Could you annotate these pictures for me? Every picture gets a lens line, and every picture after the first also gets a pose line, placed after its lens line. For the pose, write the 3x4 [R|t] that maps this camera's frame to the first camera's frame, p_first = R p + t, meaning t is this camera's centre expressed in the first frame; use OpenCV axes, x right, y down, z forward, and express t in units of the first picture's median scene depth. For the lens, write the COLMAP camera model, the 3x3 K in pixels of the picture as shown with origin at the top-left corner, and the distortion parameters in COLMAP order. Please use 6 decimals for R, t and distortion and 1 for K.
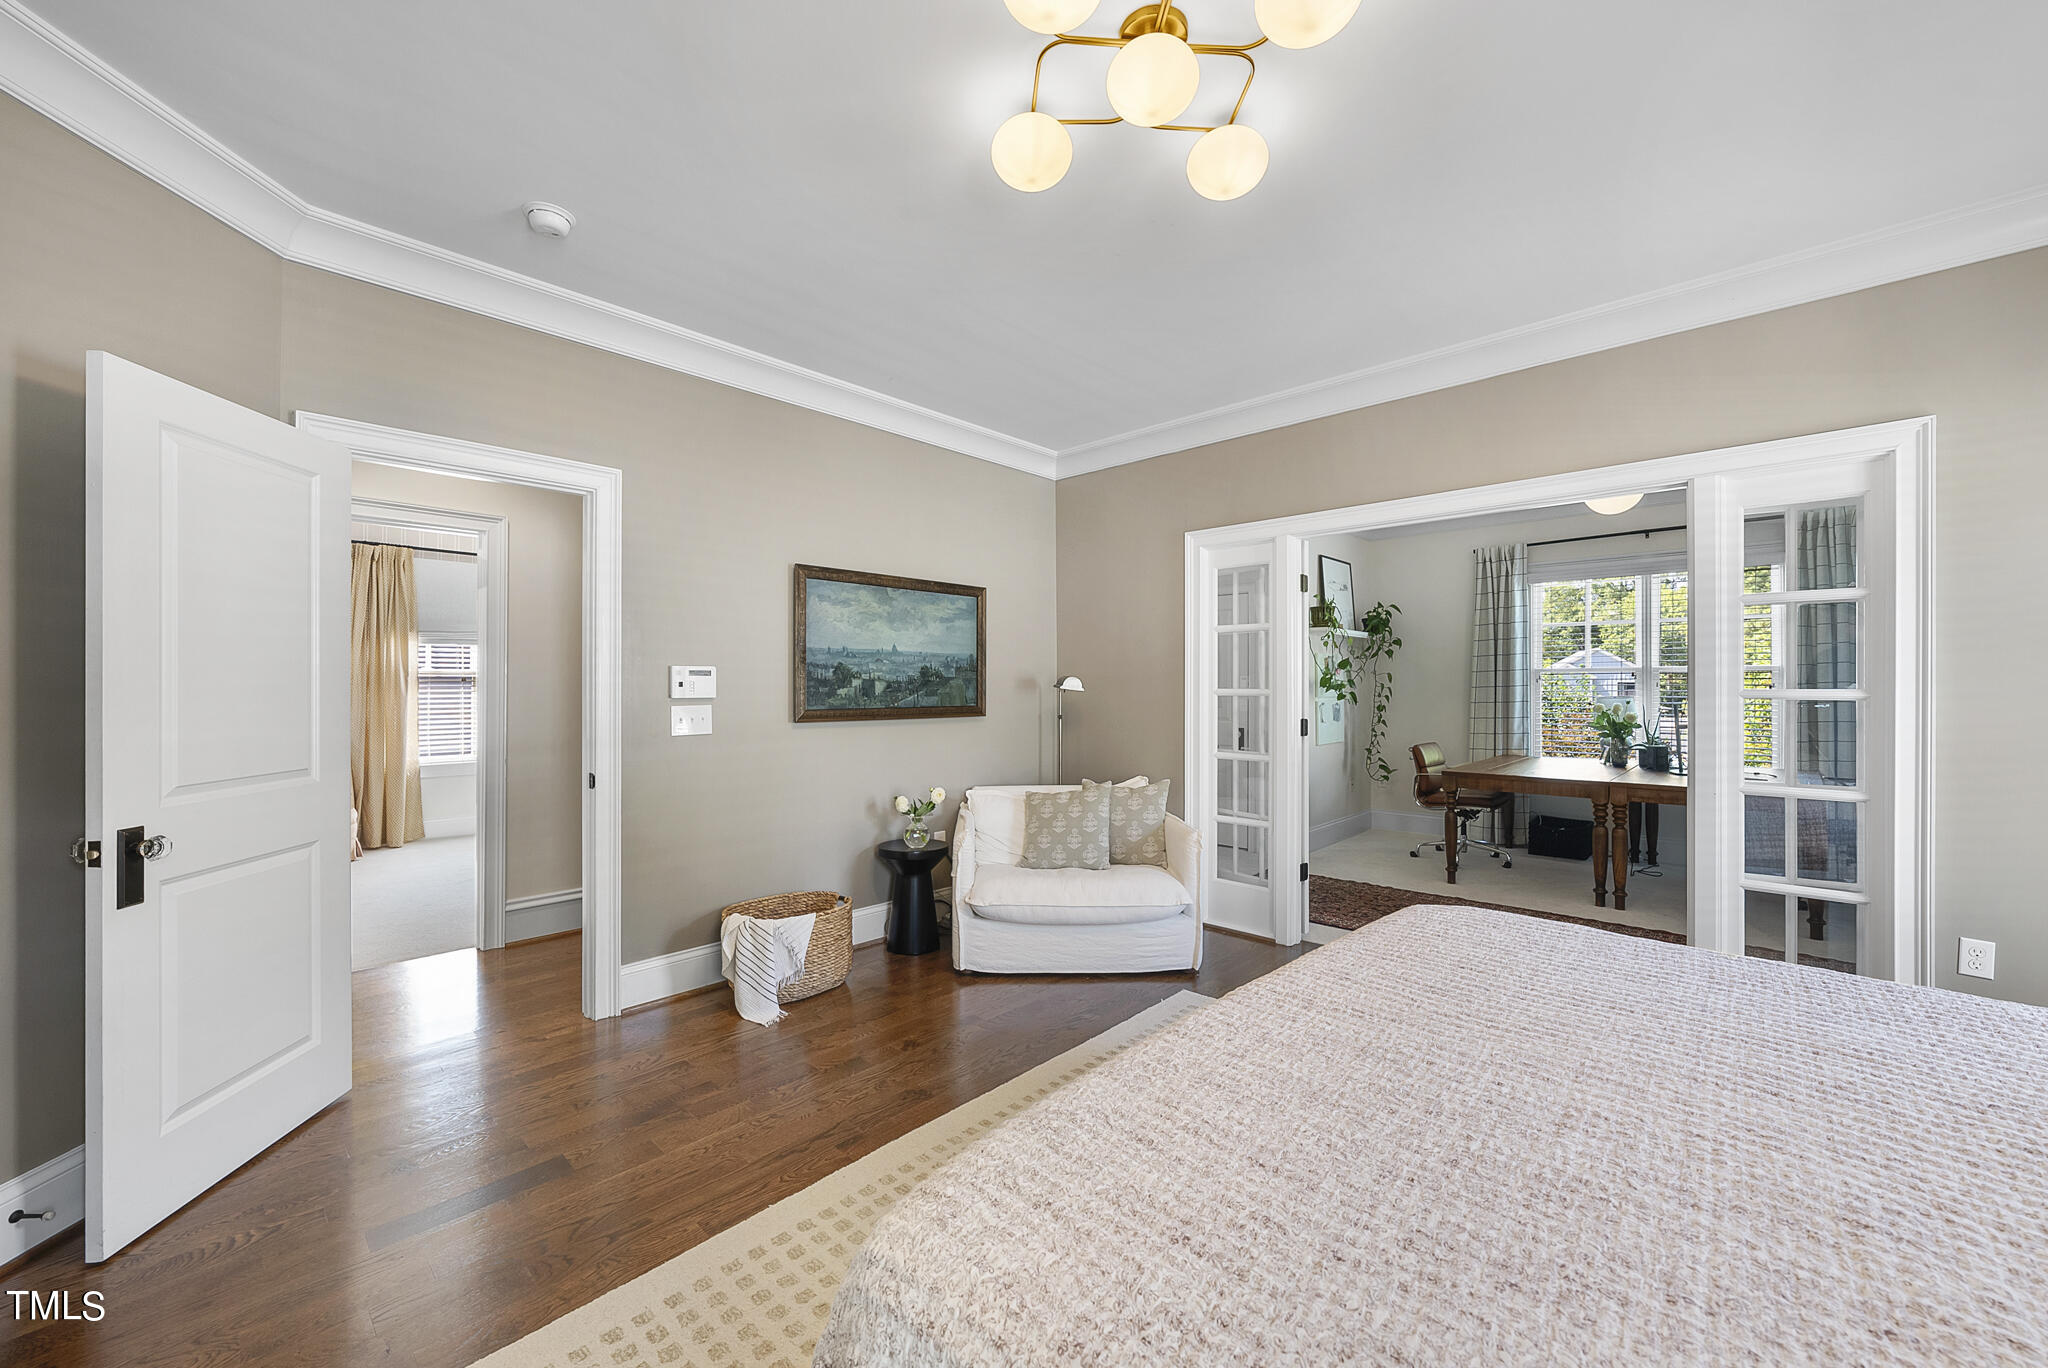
lens RADIAL K [[797.4, 0, 1029.9], [0, 797.4, 678.7], [0, 0, 1]] dist [-0.001941, -0.000679]
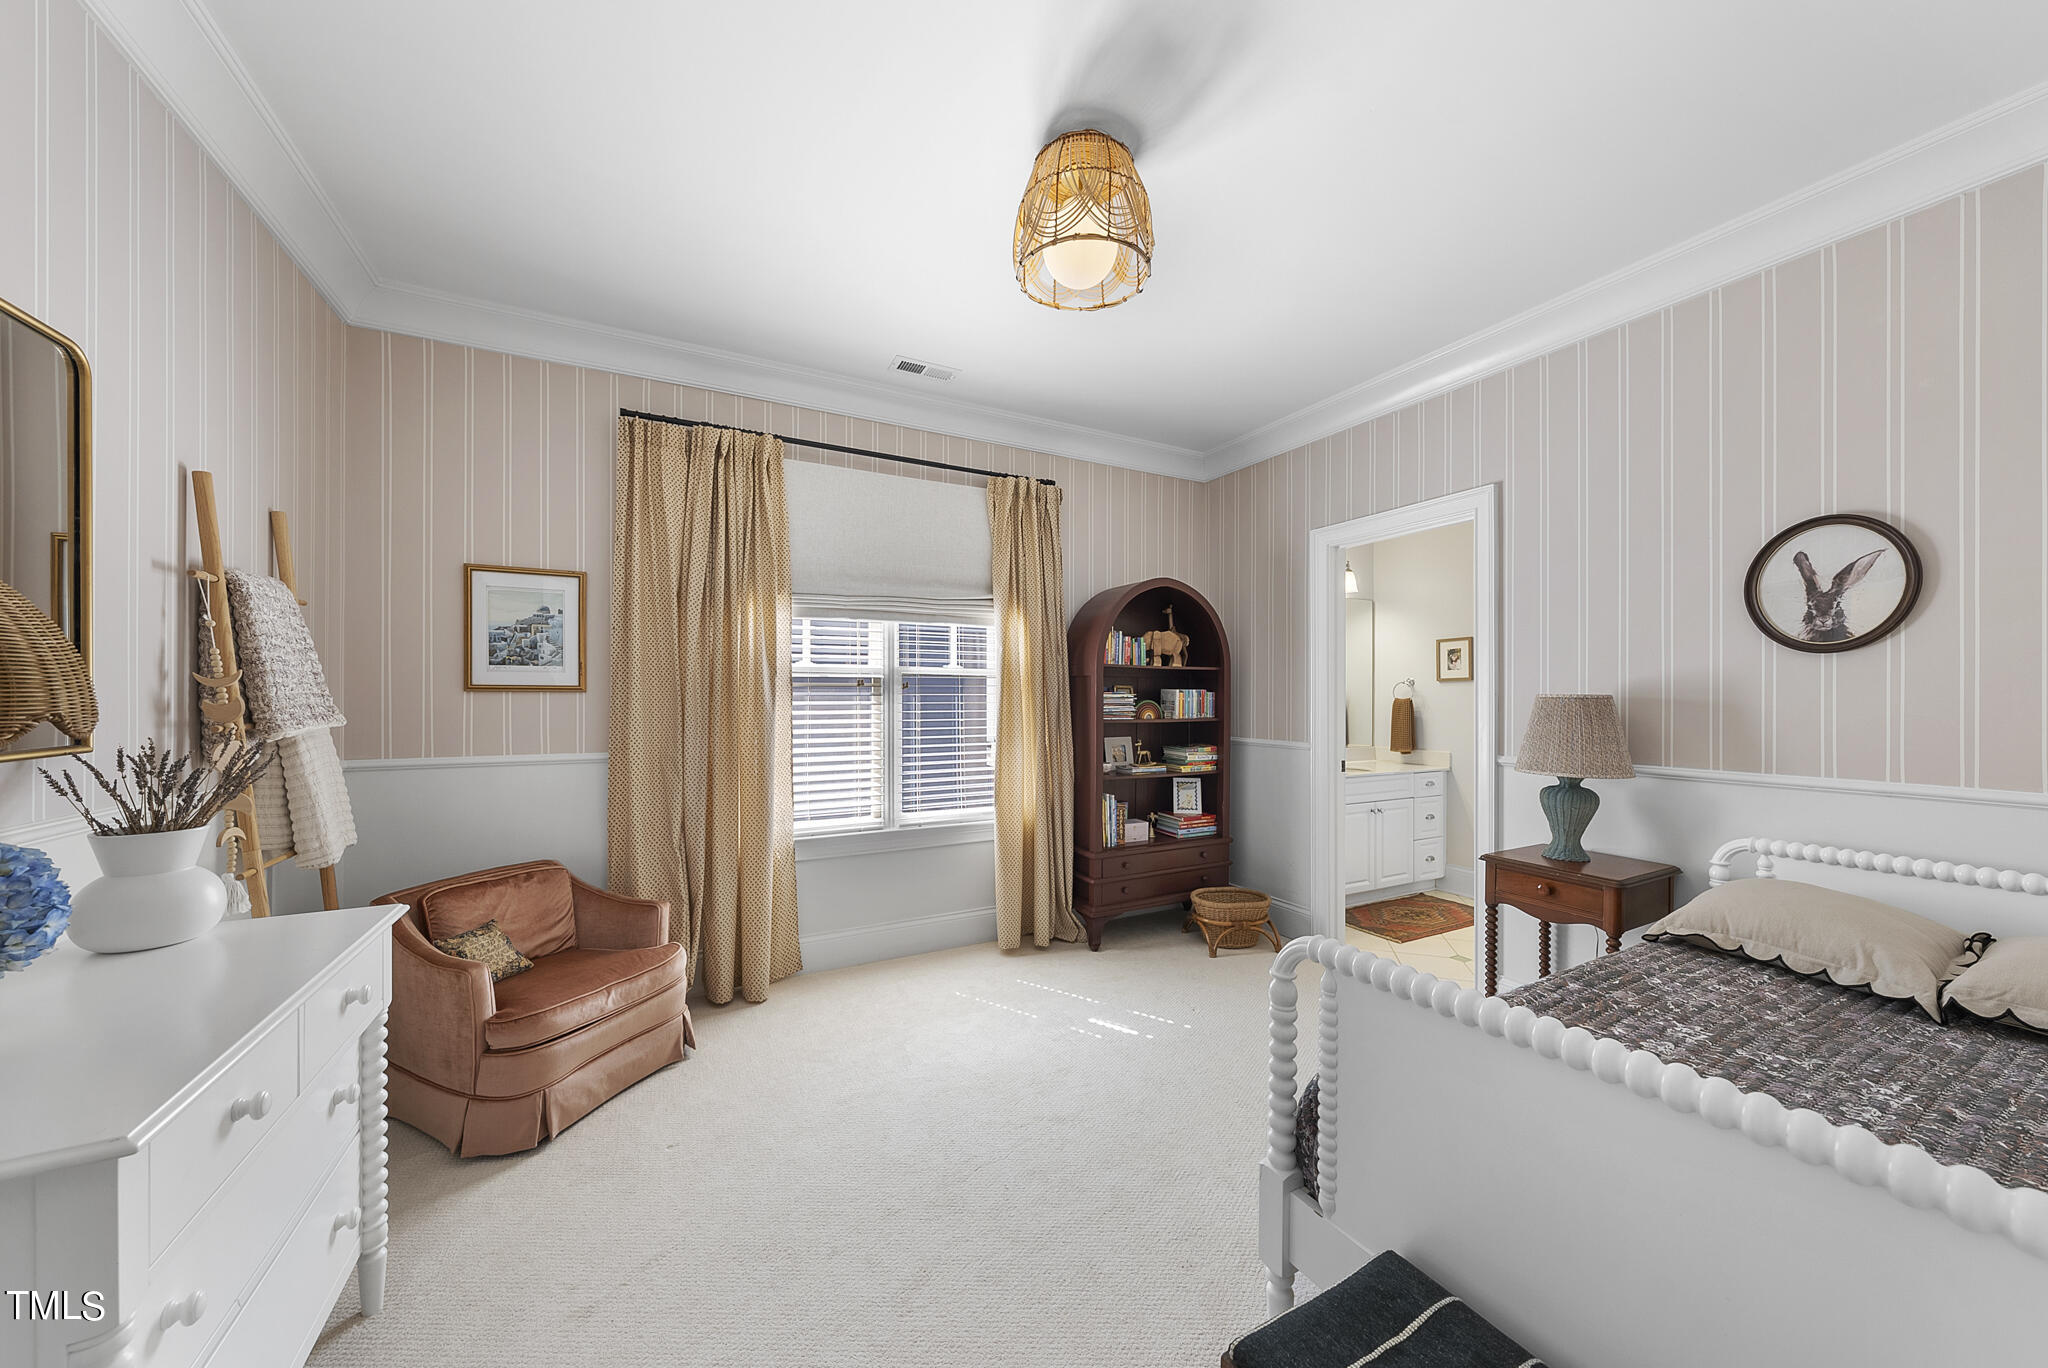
lens RADIAL K [[701.9, 0, 1023.3], [0, 701.9, 698.4], [0, 0, 1]] dist [-0.001260, -0.000026]
pose [[0.945103, -0.001828, -0.326768, -0.464202], [0.002890, 0.999992, 0.002766, 0.011272], [0.326761, -0.003559, 0.945100, 0.601998]]
